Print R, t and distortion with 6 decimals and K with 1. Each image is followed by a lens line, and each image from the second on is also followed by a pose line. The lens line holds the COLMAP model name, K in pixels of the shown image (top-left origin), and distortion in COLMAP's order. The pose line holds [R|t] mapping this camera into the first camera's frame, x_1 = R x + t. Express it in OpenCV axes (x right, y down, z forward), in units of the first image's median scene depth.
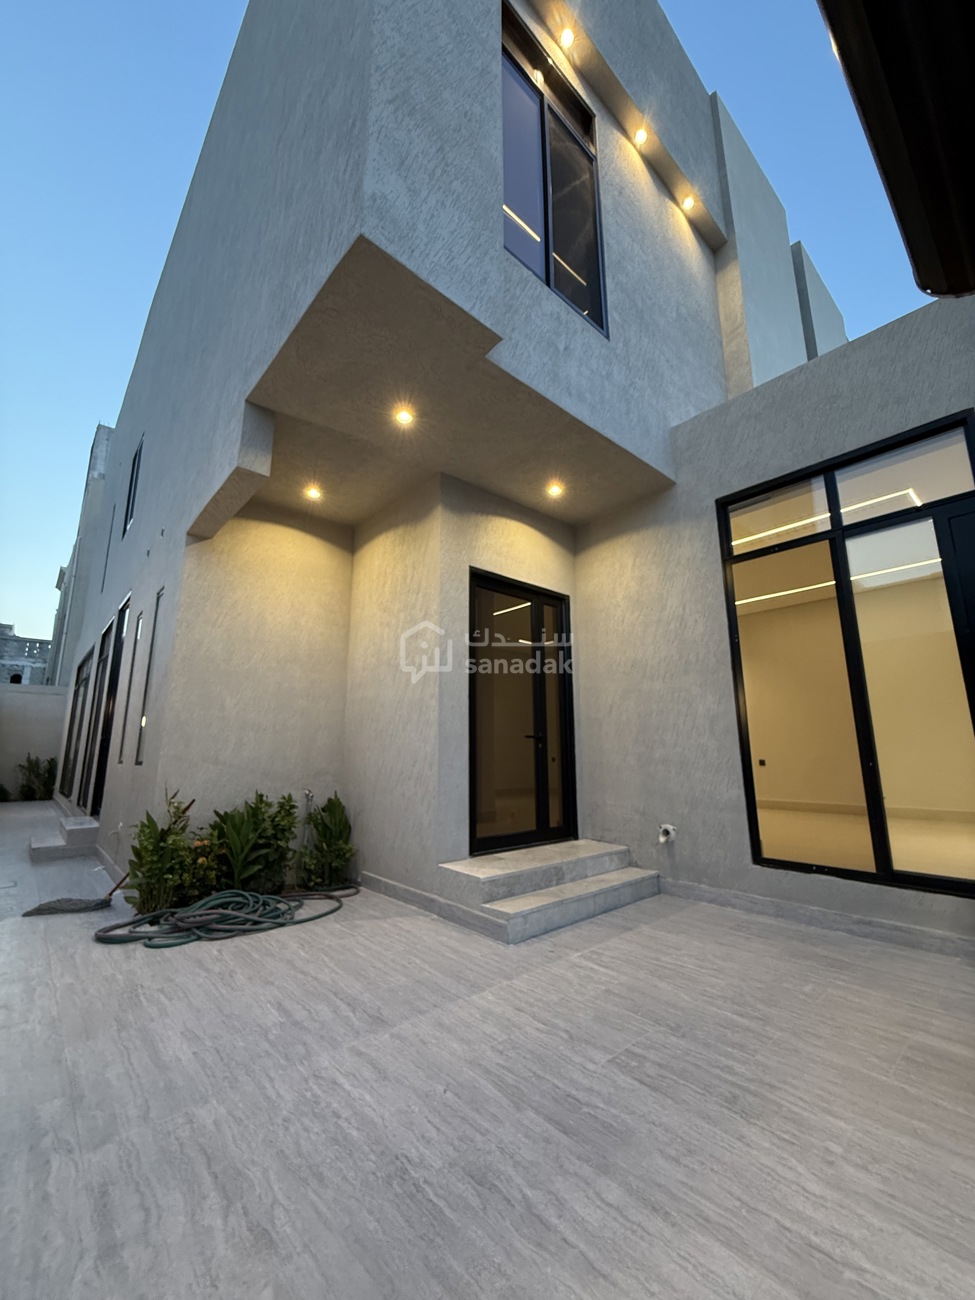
lens RADIAL K [[522.1, 0, 487.5], [0, 522.1, 650.0], [0, 0, 1]] dist [-0.000228, -0.000012]
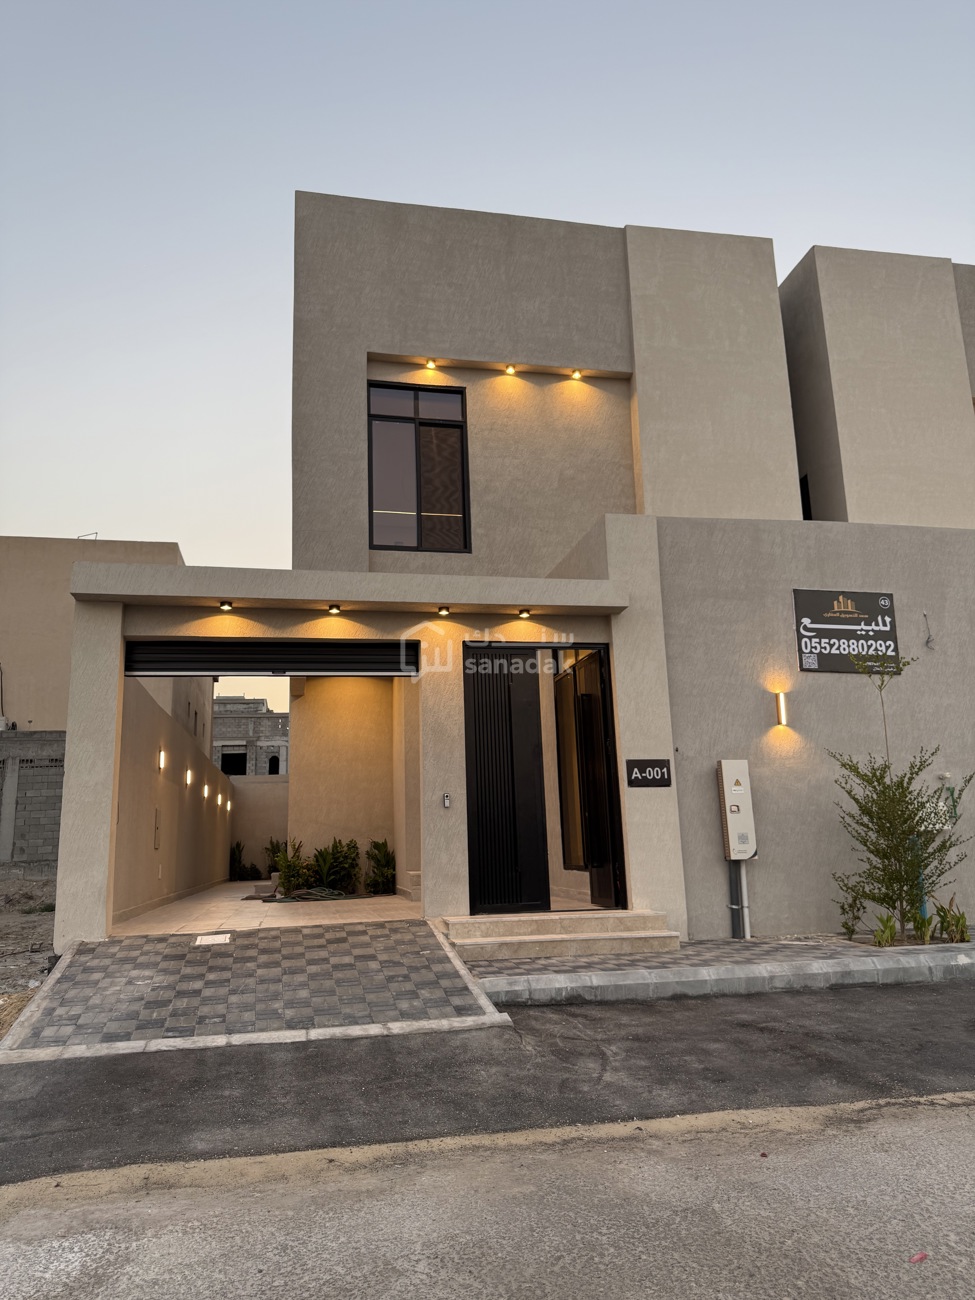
lens RADIAL K [[907.0, 0, 487.5], [0, 907.0, 650.0], [0, 0, 1]] dist [0.077321, 0.000099]
pose [[0.864836, -0.133306, -0.484033, 1.538273], [0.127856, 0.990797, -0.044427, -0.153652], [0.485501, -0.023464, 0.873921, -1.397514]]
